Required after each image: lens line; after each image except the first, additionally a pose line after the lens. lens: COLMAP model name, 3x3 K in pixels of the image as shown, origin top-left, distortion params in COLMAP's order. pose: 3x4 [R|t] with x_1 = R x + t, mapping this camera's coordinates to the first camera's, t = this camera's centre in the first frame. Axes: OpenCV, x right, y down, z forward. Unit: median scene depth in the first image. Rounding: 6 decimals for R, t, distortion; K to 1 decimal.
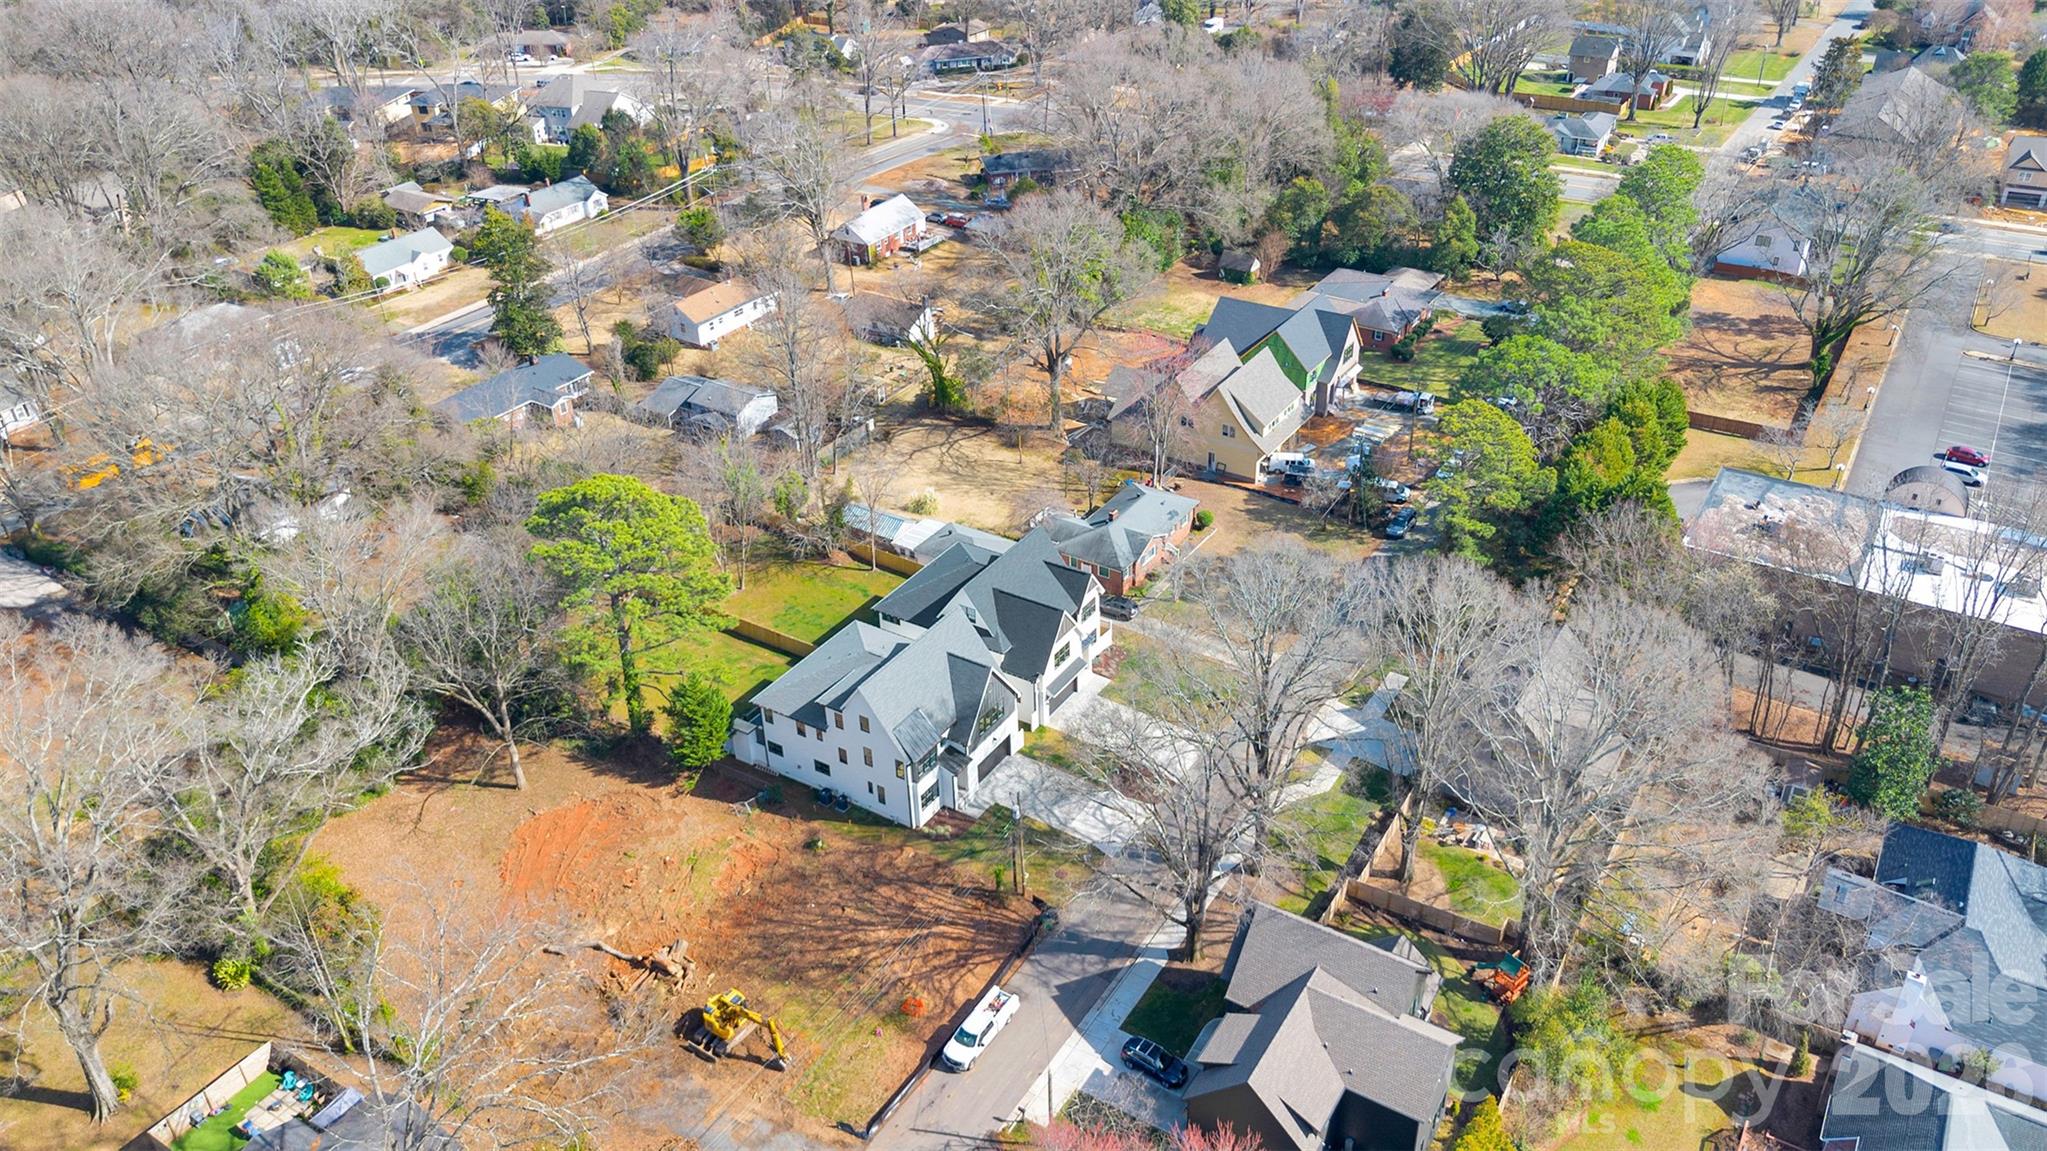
lens RADIAL K [[1431.2, 0, 1023.5], [0, 1431.2, 575.5], [0, 0, 1]] dist [0.008479, -0.000230]
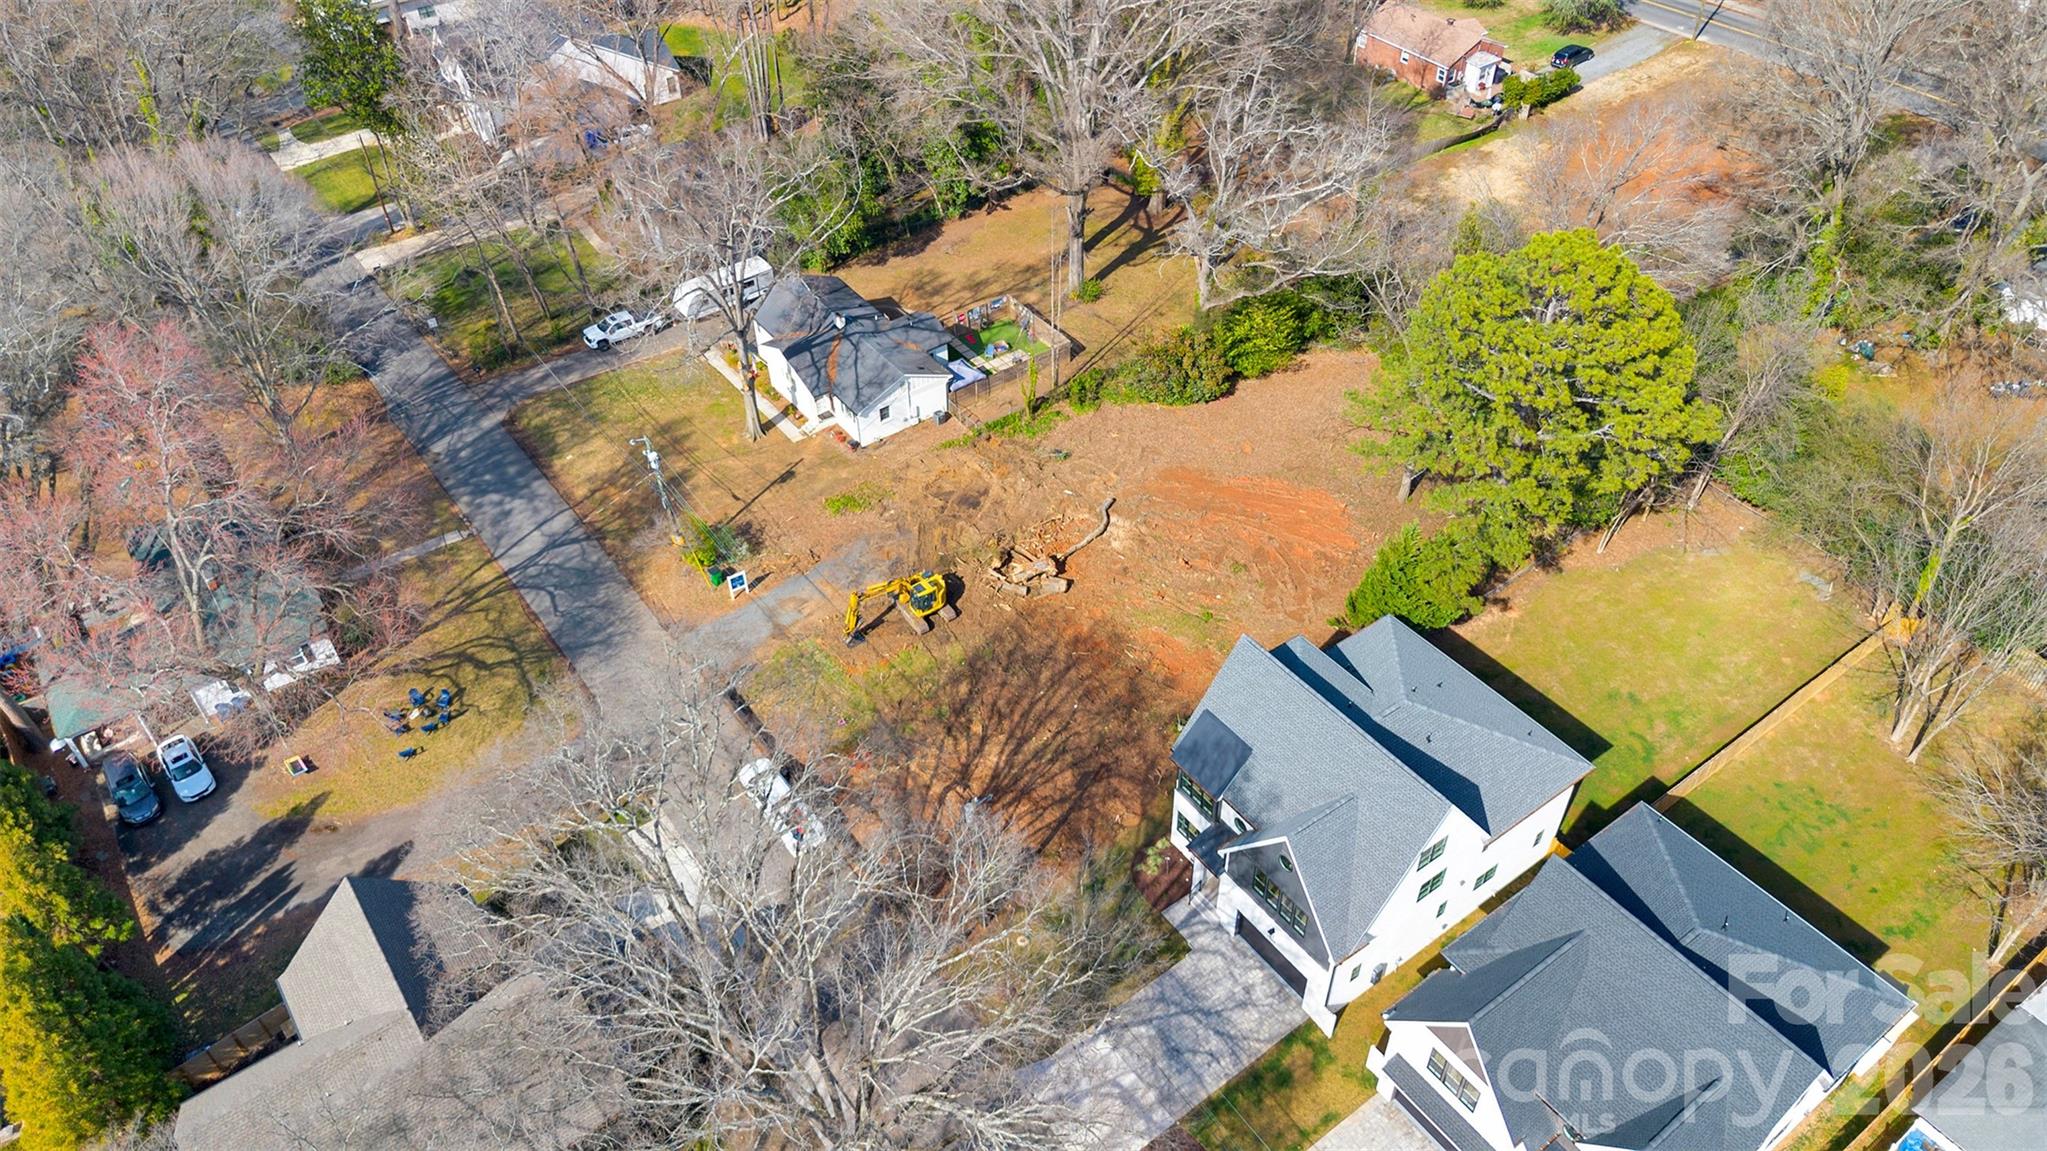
lens RADIAL K [[1431.2, 0, 1023.5], [0, 1431.2, 575.5], [0, 0, 1]] dist [0.008479, -0.000230]
pose [[-0.361488, 0.651421, -0.667066, 0.337595], [-0.469498, 0.490945, 0.733856, -0.362751], [0.805542, 0.578466, 0.128370, 0.855703]]
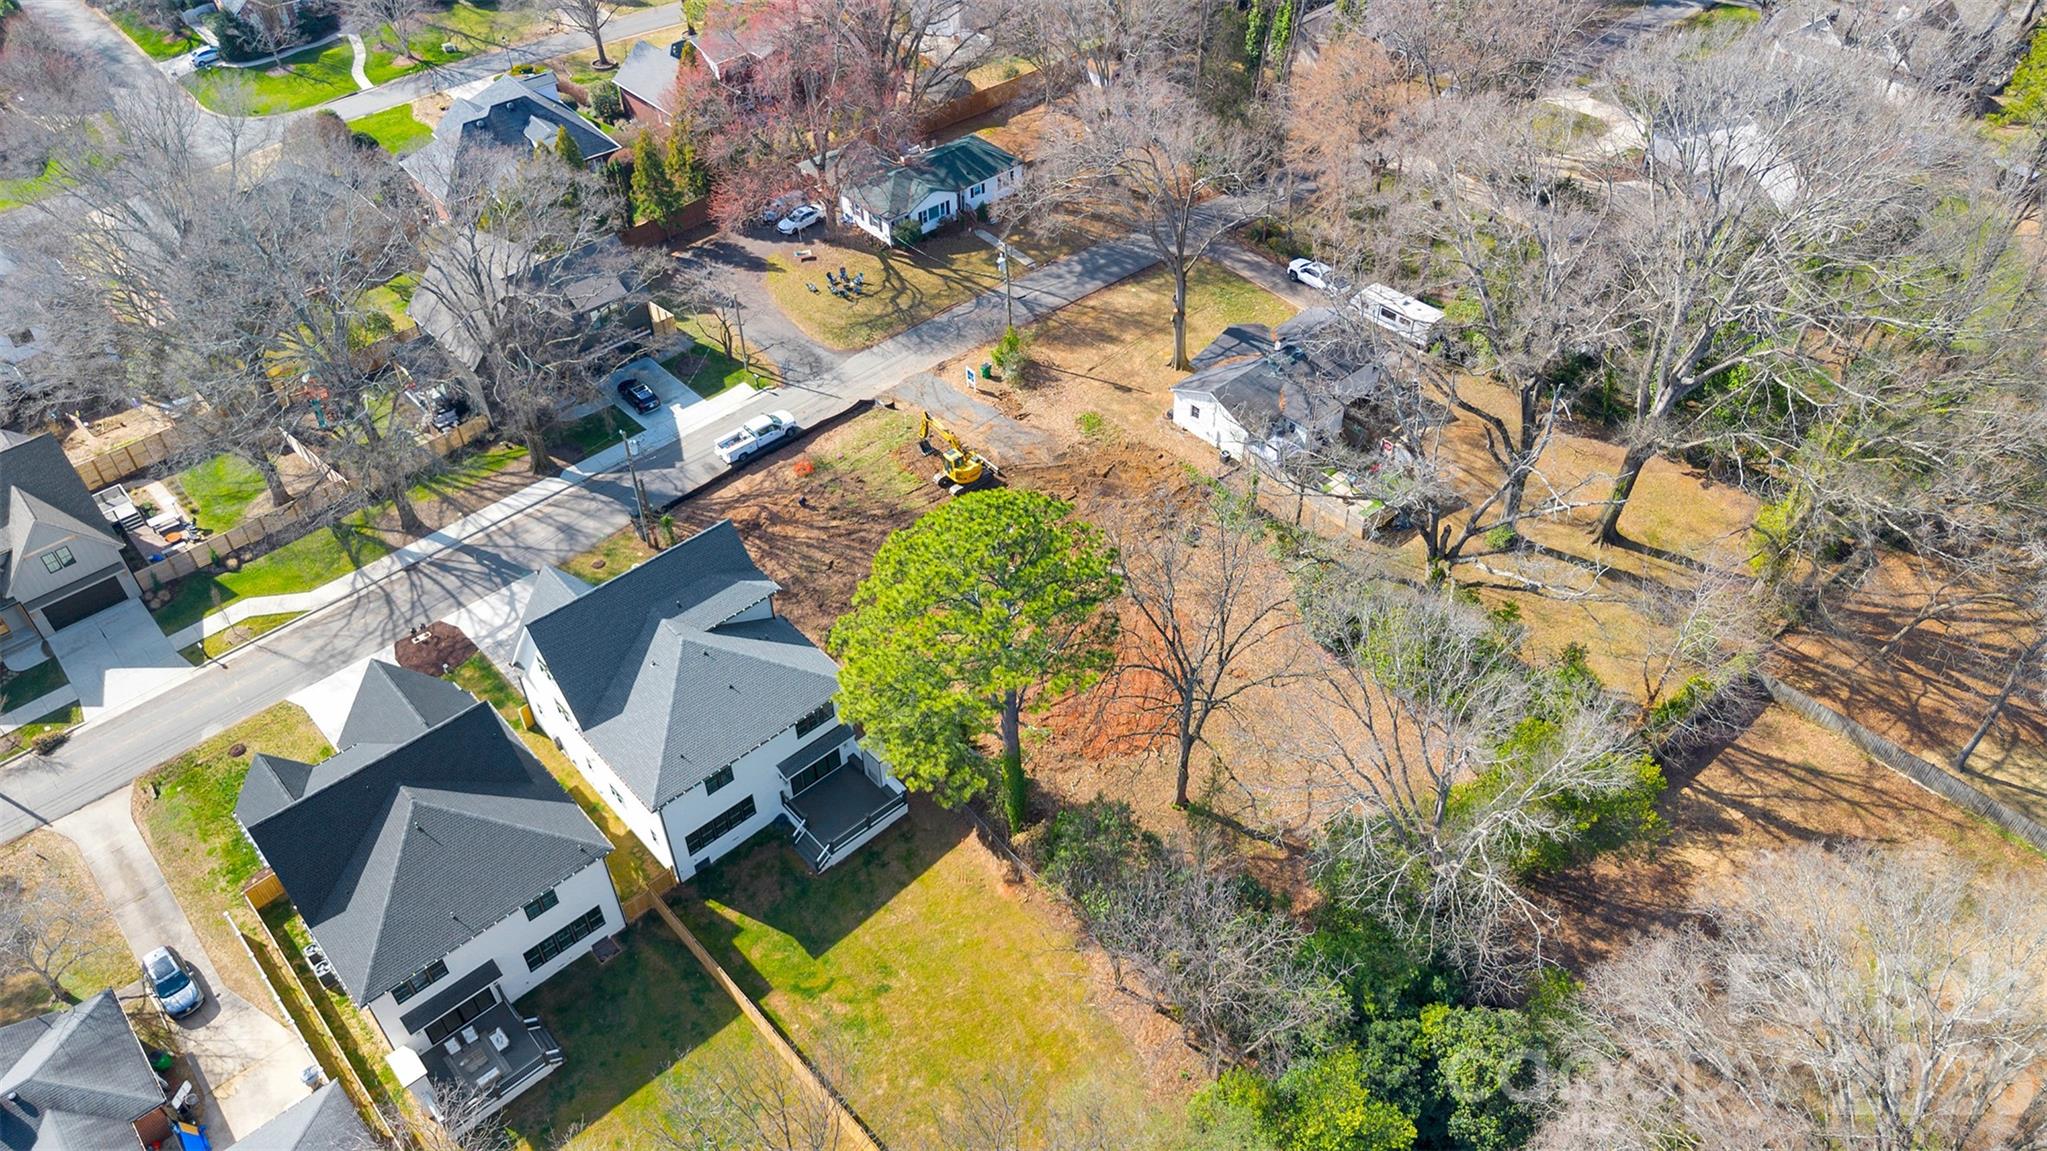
lens RADIAL K [[1431.2, 0, 1023.5], [0, 1431.2, 575.5], [0, 0, 1]] dist [0.008479, -0.000230]
pose [[-0.965740, -0.146977, 0.213877, -0.462928], [0.167437, 0.276766, 0.946237, -0.655636], [-0.198269, 0.949631, -0.242675, 1.237277]]
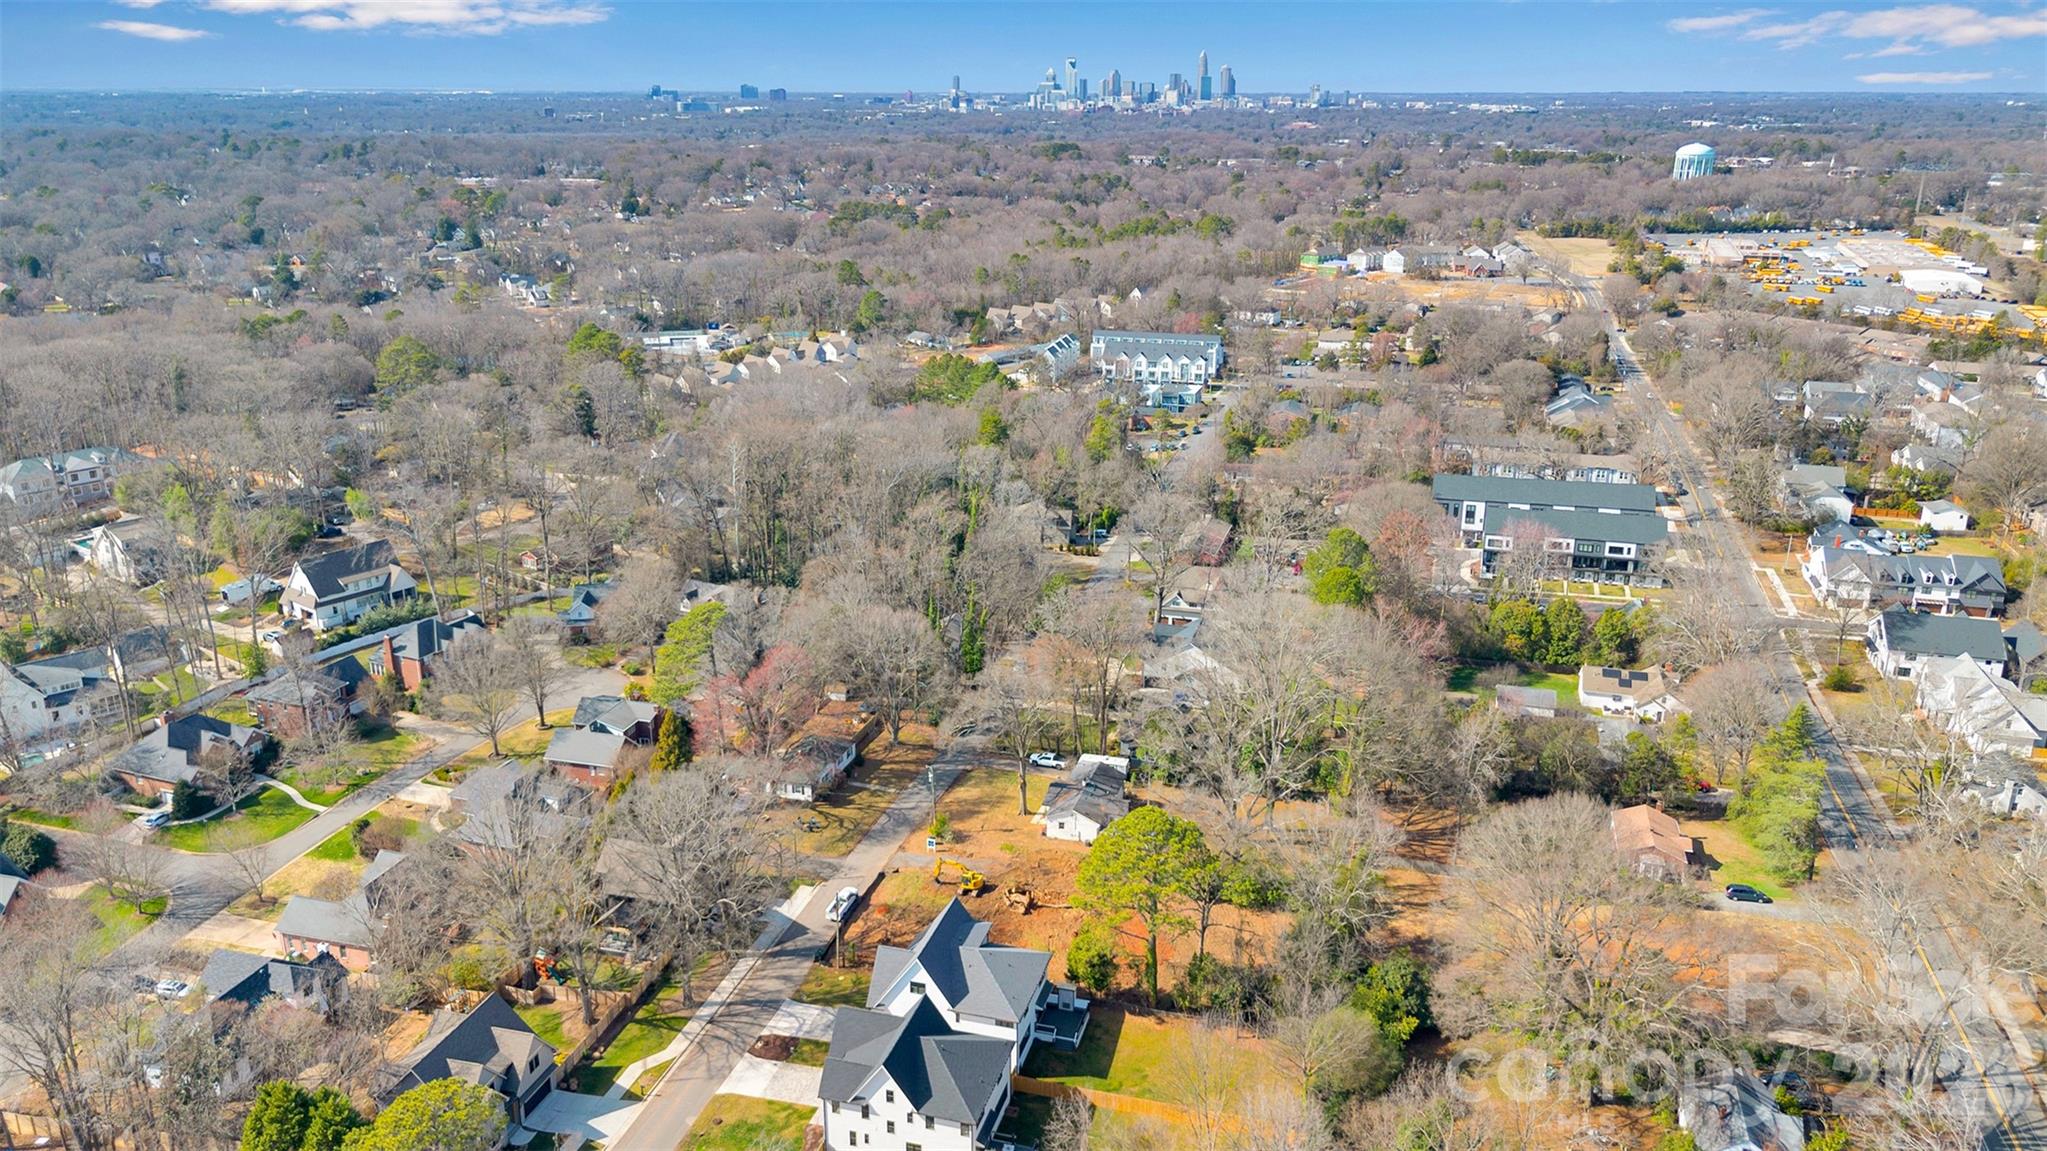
lens RADIAL K [[1431.2, 0, 1023.5], [0, 1431.2, 575.5], [0, 0, 1]] dist [0.008479, -0.000230]
pose [[-0.954896, 0.113854, -0.274244, 0.196836], [-0.135748, 0.654032, 0.744188, -1.310002], [0.264094, 0.747850, -0.609077, 1.747206]]
